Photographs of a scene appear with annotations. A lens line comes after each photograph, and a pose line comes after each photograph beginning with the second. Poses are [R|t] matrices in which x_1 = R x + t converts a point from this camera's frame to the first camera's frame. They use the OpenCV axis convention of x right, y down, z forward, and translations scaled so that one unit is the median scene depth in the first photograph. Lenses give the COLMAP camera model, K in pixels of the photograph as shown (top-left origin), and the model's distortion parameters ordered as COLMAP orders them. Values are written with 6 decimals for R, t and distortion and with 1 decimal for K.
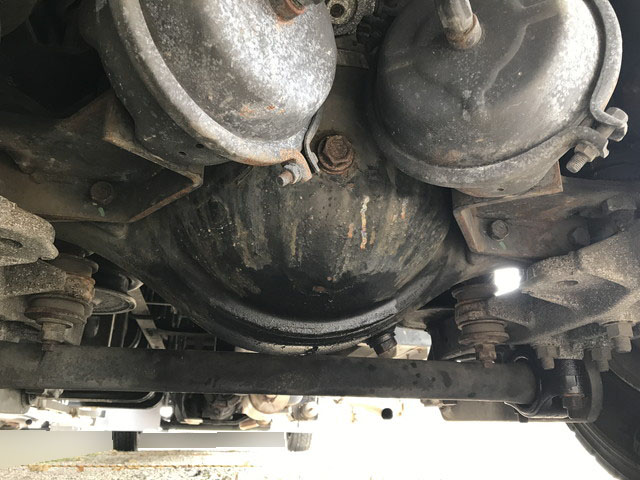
lens RADIAL K [[529.1, 0, 320.5], [0, 529.1, 239.6], [0, 0, 1]] dist [0.031490, -0.034871]
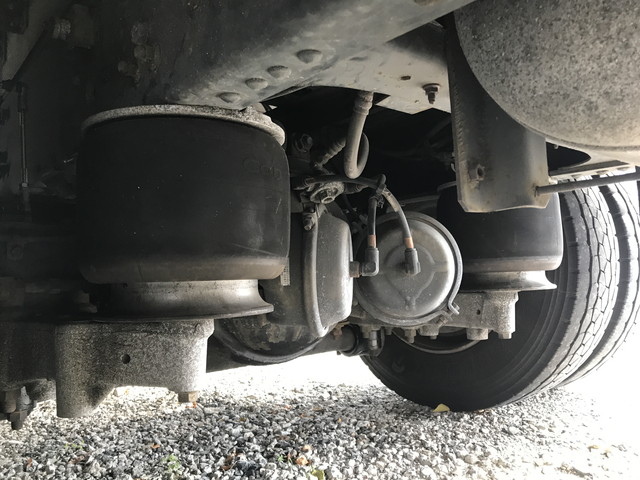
lens RADIAL K [[529.1, 0, 319.8], [0, 529.1, 240.3], [0, 0, 1]] dist [0.031490, -0.034871]
pose [[0.866498, -0.013636, 0.498995, -1.231585], [-0.139954, 0.952899, 0.269067, -1.096013], [-0.479160, -0.302982, 0.823776, -0.664825]]
